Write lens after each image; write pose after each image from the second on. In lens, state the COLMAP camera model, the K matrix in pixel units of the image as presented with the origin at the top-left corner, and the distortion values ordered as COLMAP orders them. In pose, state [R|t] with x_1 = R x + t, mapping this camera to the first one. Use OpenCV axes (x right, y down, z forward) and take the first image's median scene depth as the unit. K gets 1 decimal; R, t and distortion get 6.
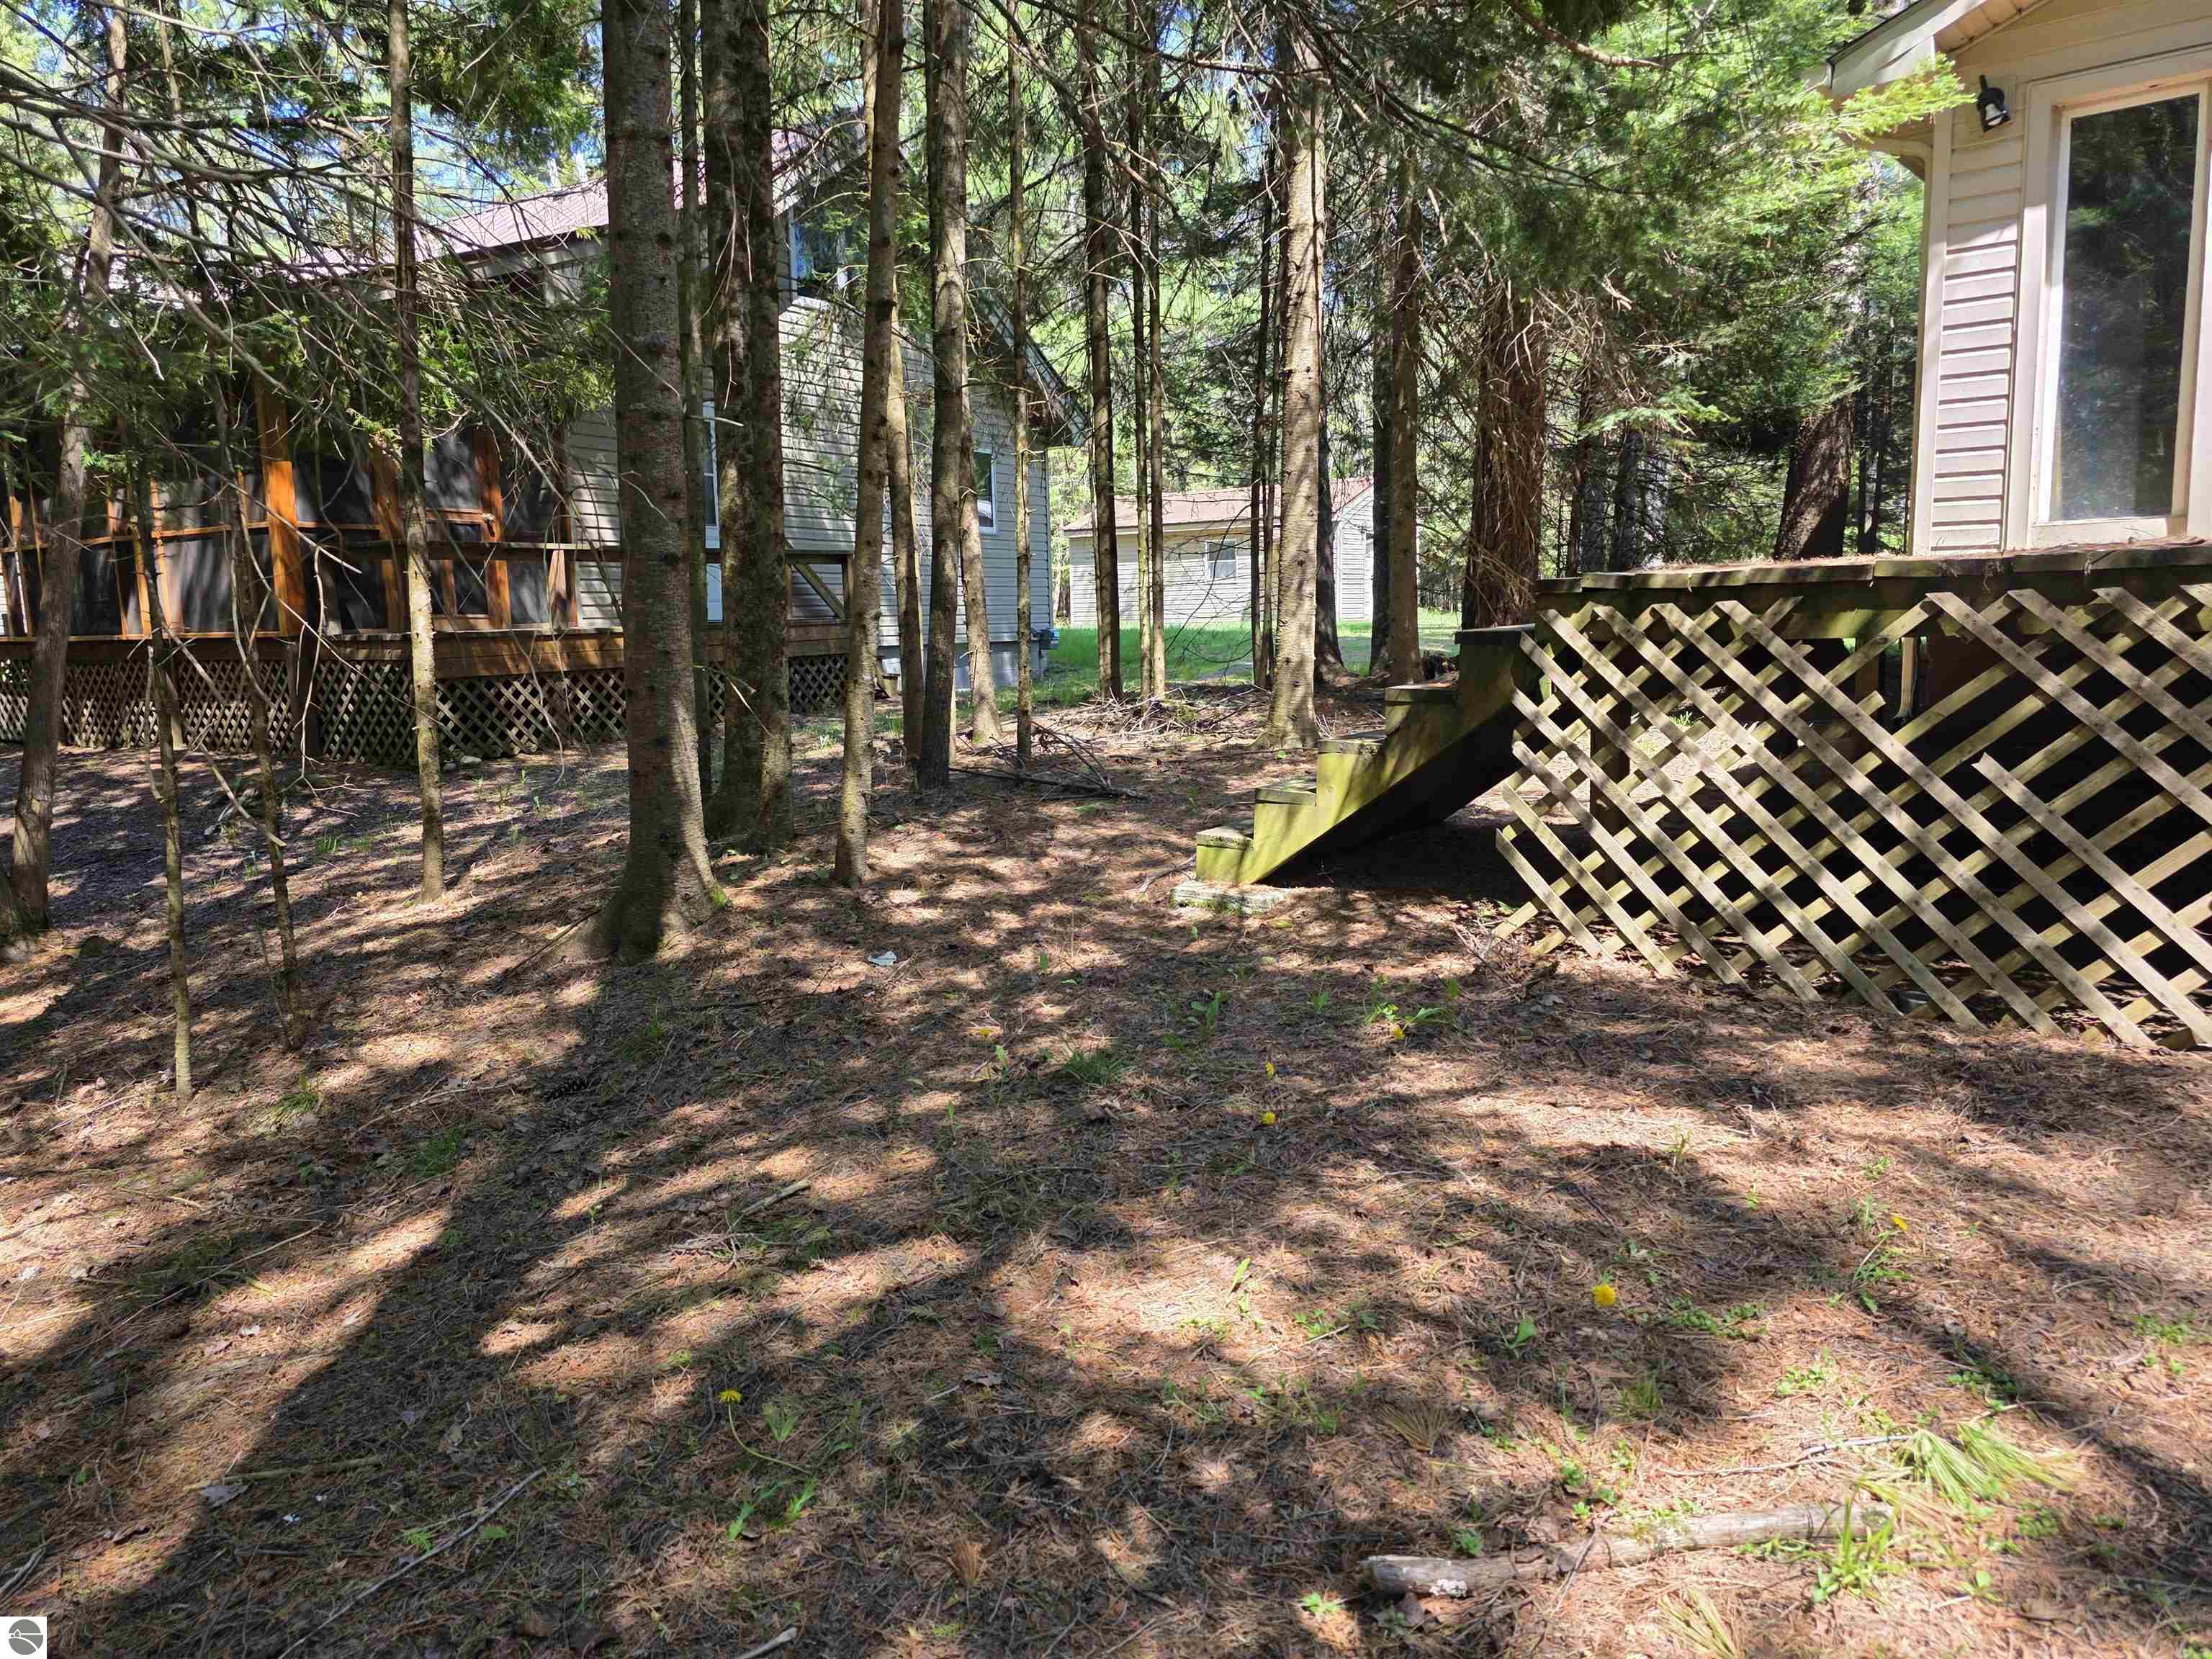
lens RADIAL K [[1481.1, 0, 1099.1], [0, 1481.1, 853.3], [0, 0, 1]] dist [0.064858, -0.055850]
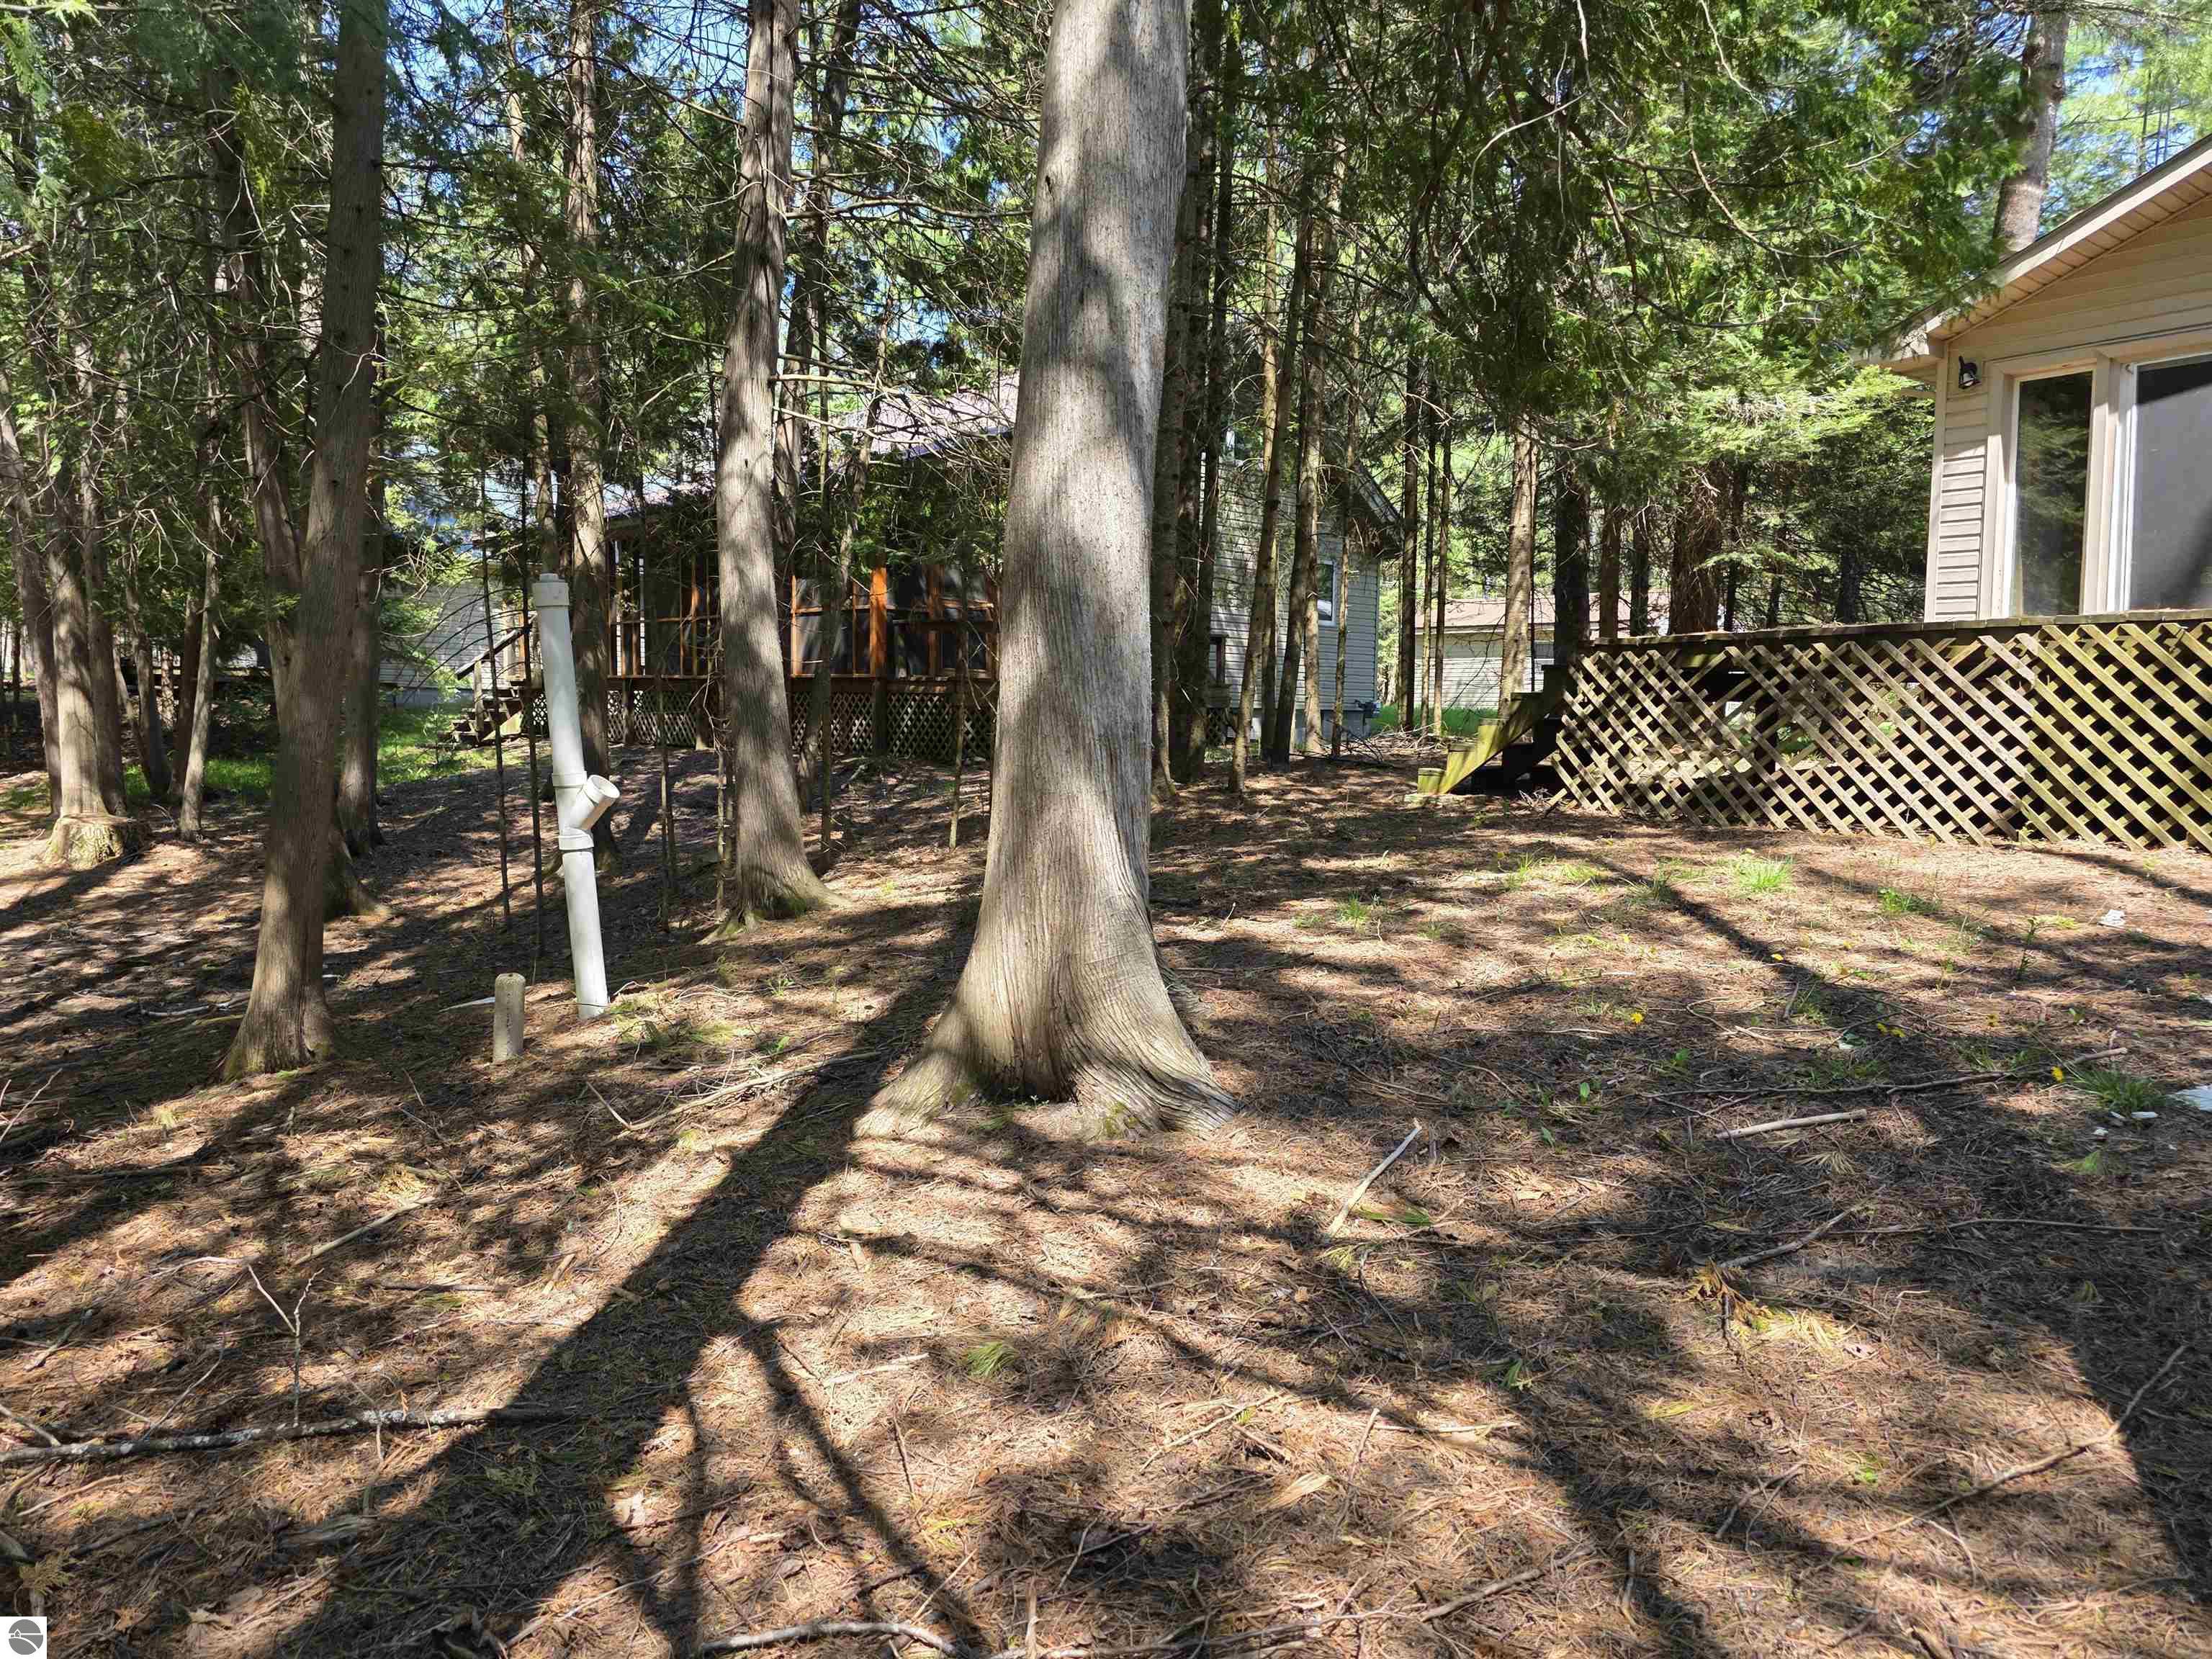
lens RADIAL K [[1481.1, 0, 1091.8], [0, 1481.1, 812.7], [0, 0, 1]] dist [0.064858, -0.055850]
pose [[0.973032, 0.055384, -0.223921, 0.104790], [-0.075504, 0.993743, -0.082308, 0.279136], [0.217962, 0.096995, 0.971125, -1.157909]]
